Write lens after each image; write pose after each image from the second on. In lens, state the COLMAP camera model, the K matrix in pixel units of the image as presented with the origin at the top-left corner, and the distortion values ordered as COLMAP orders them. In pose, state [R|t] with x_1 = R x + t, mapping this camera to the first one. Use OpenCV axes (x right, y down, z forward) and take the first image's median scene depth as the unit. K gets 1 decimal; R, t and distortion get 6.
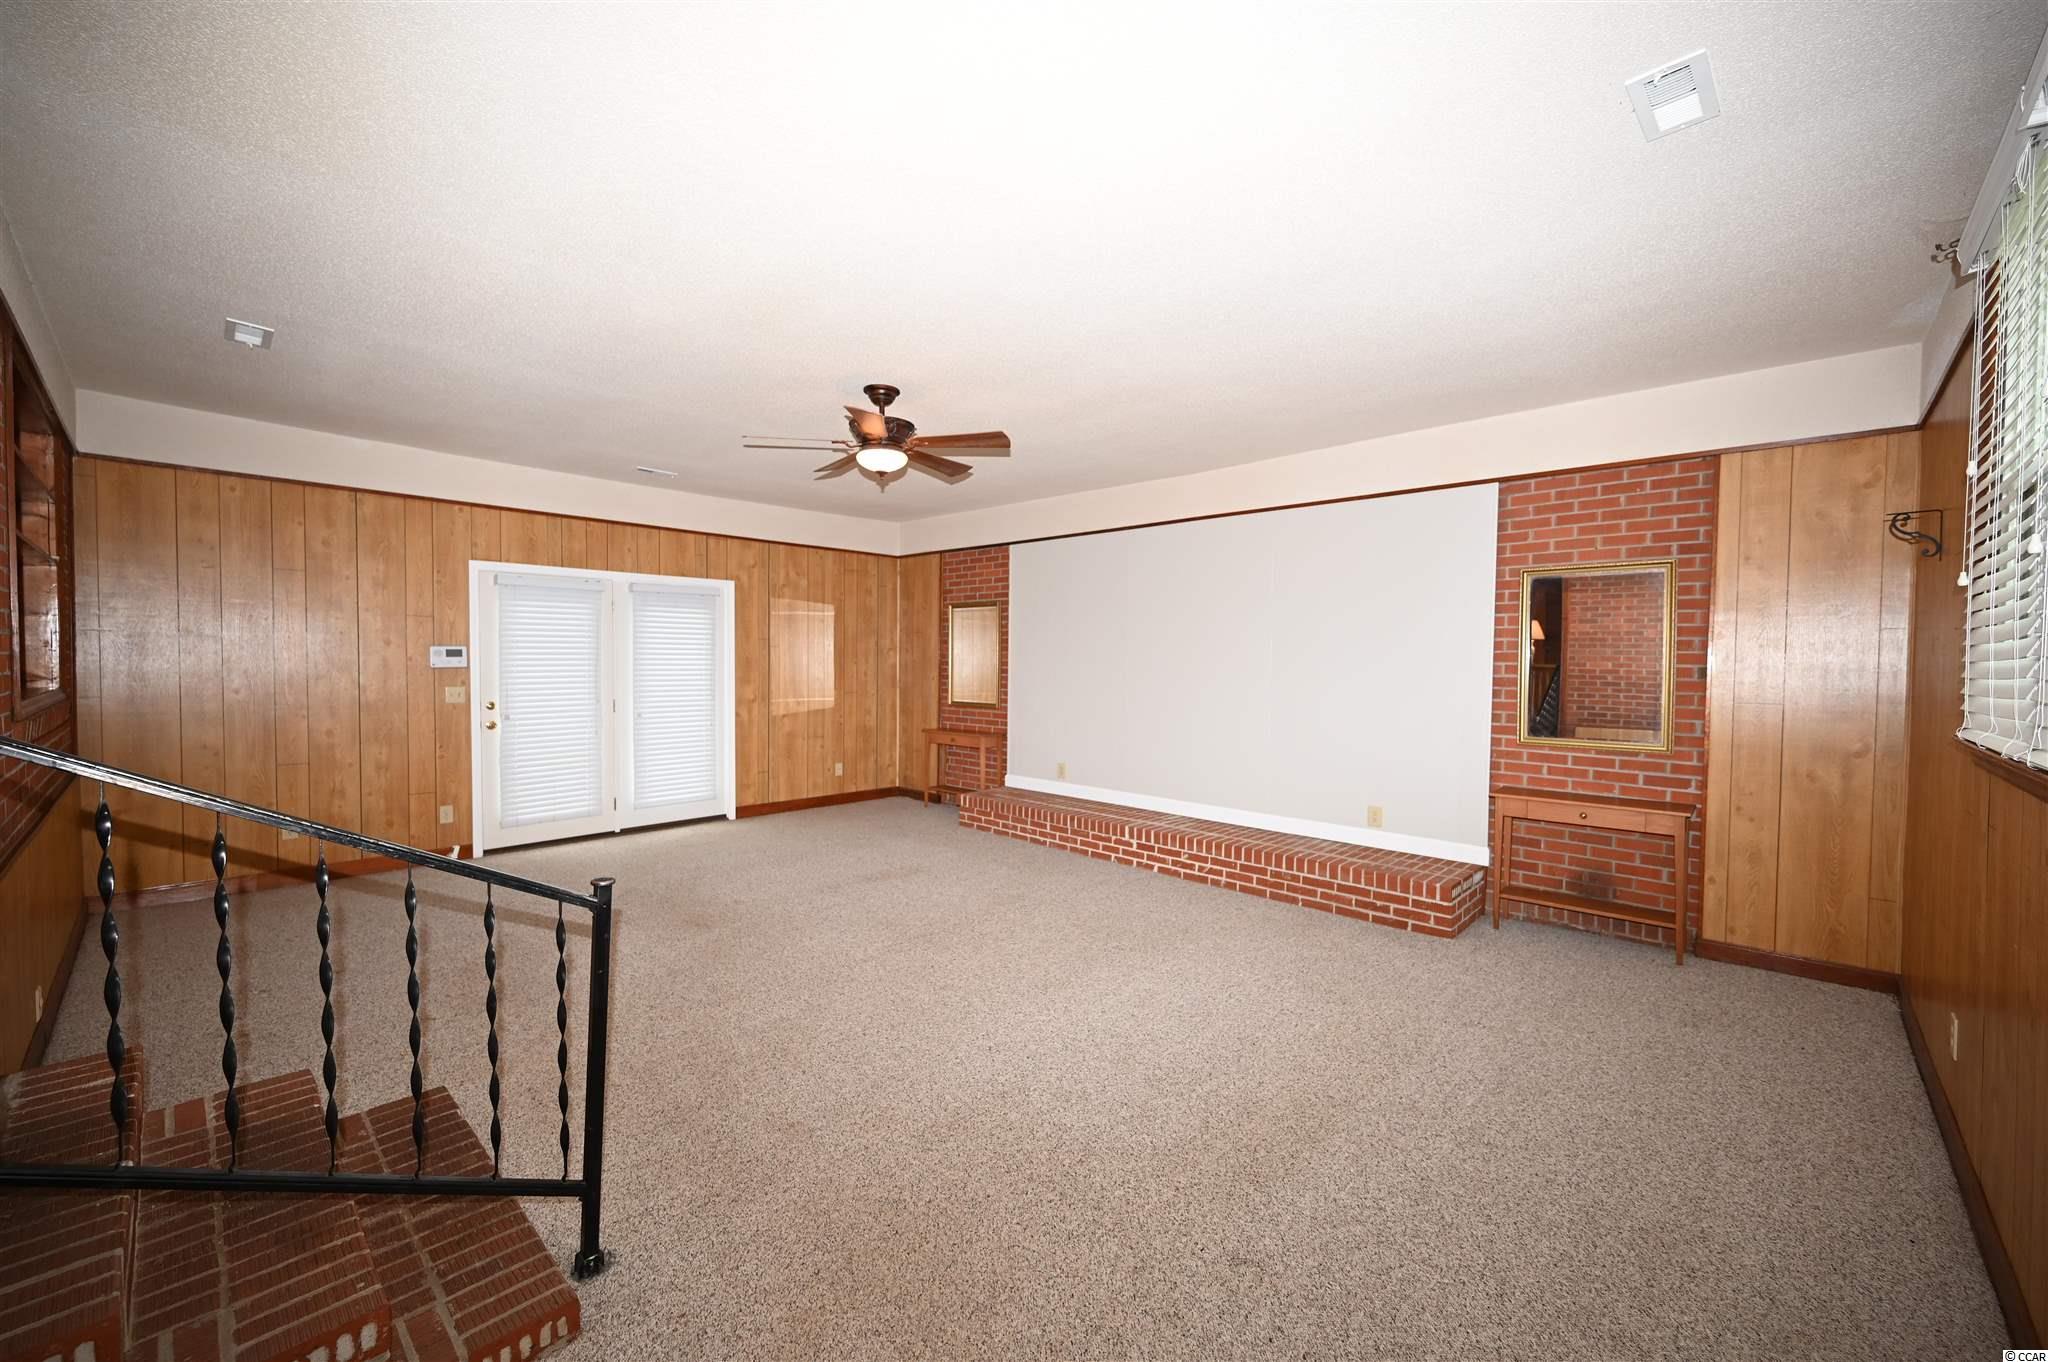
lens RADIAL K [[805.7, 0, 1027.2], [0, 805.7, 687.0], [0, 0, 1]] dist [-0.000079, -0.000150]
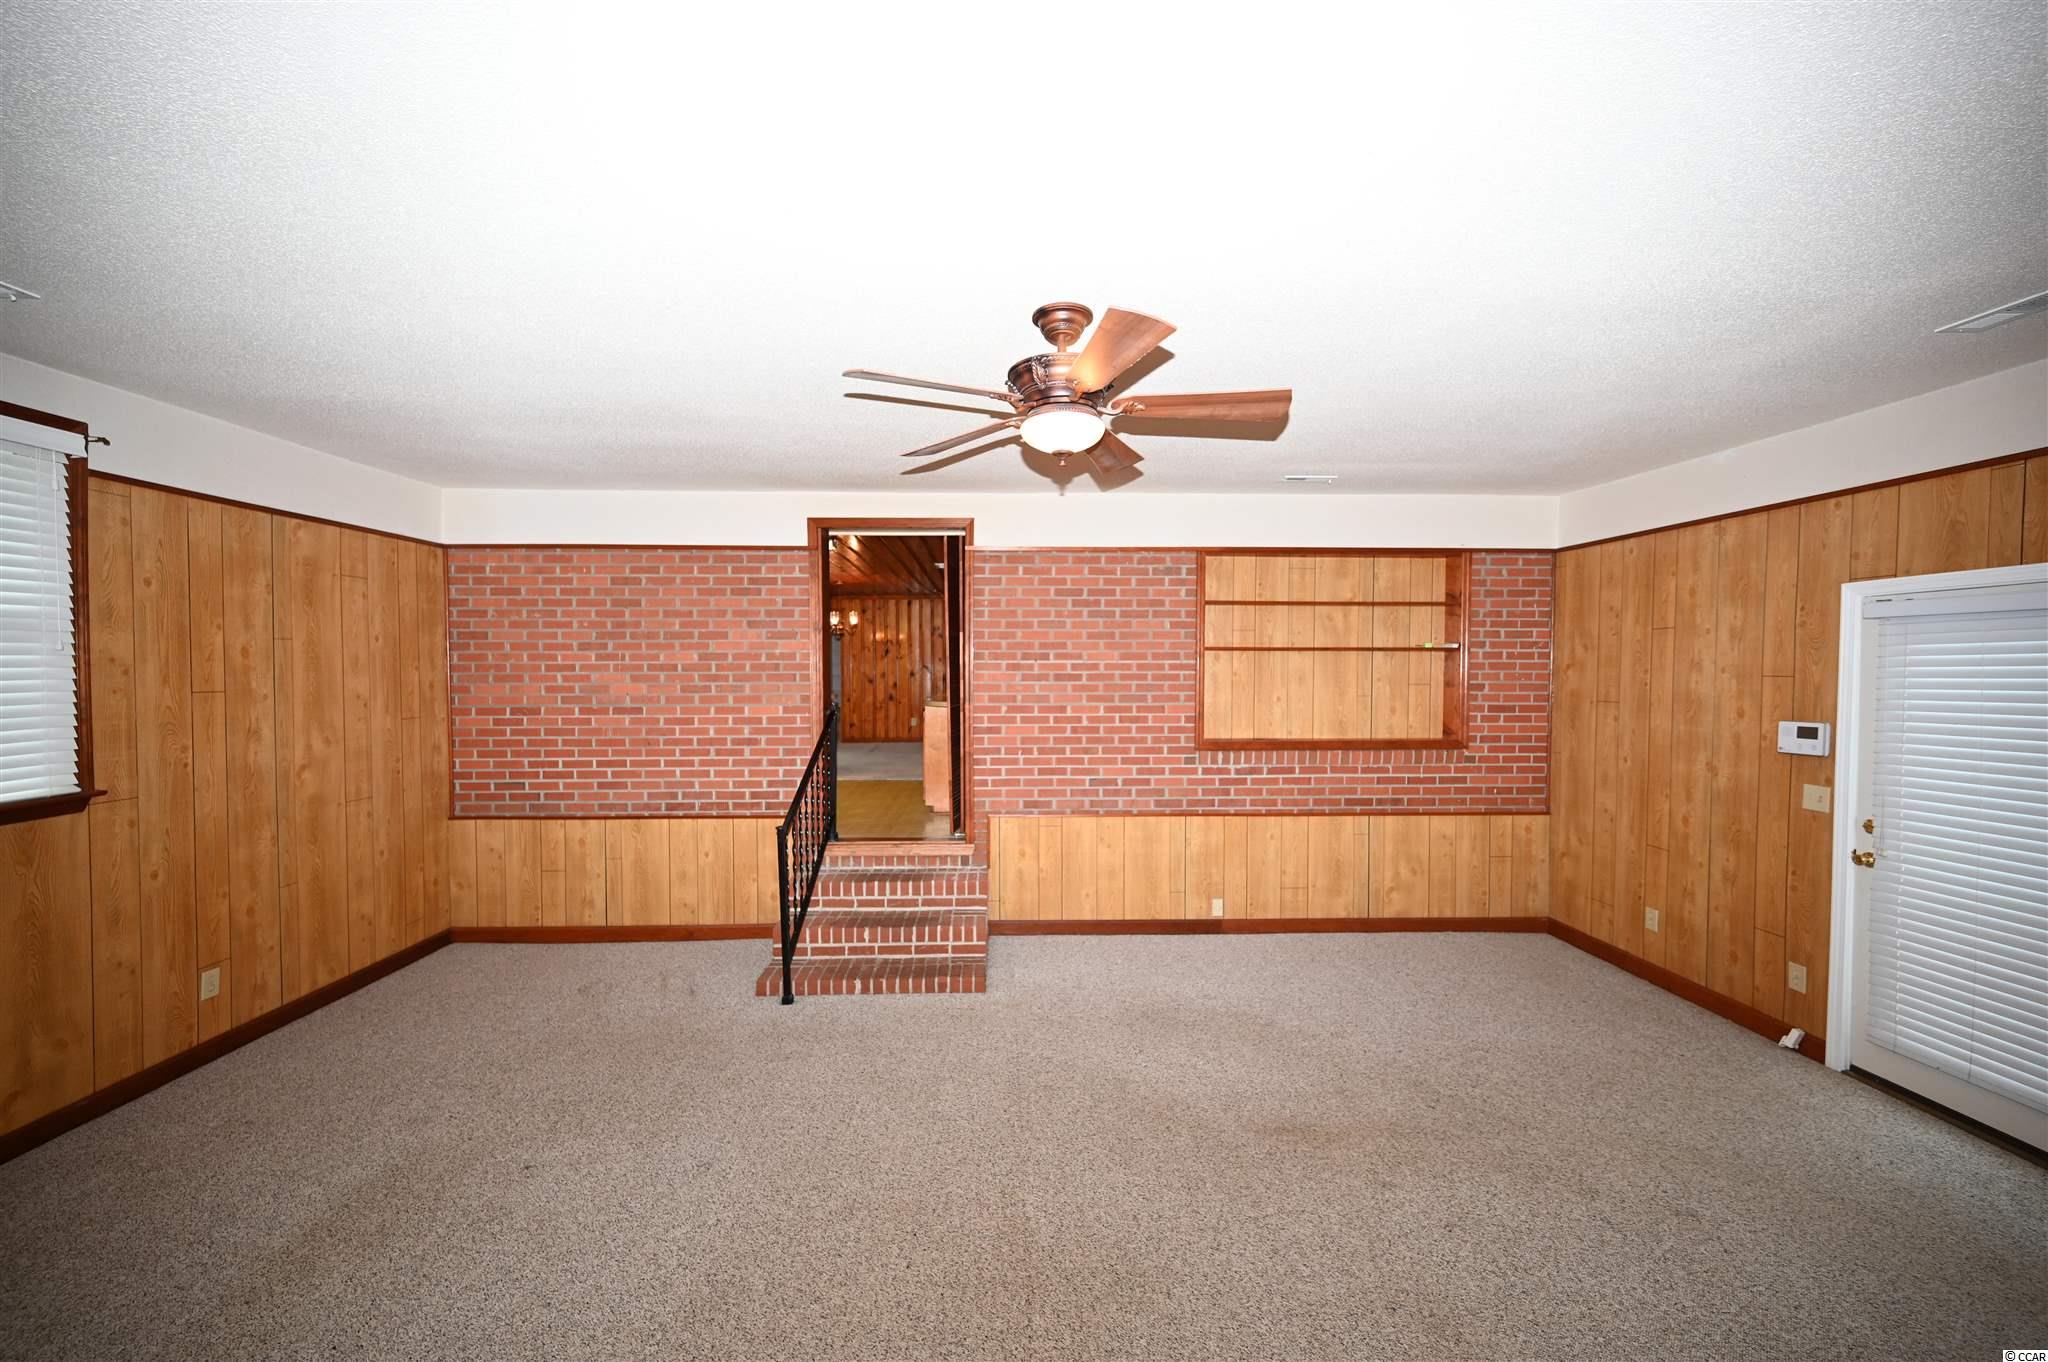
lens RADIAL K [[805.7, 0, 1027.2], [0, 805.7, 687.0], [0, 0, 1]] dist [-0.000079, -0.000150]
pose [[-0.705824, 0.004936, -0.708370, 0.180366], [-0.033375, 0.998634, 0.040214, -0.081086], [0.707601, 0.052026, -0.704695, 0.979525]]
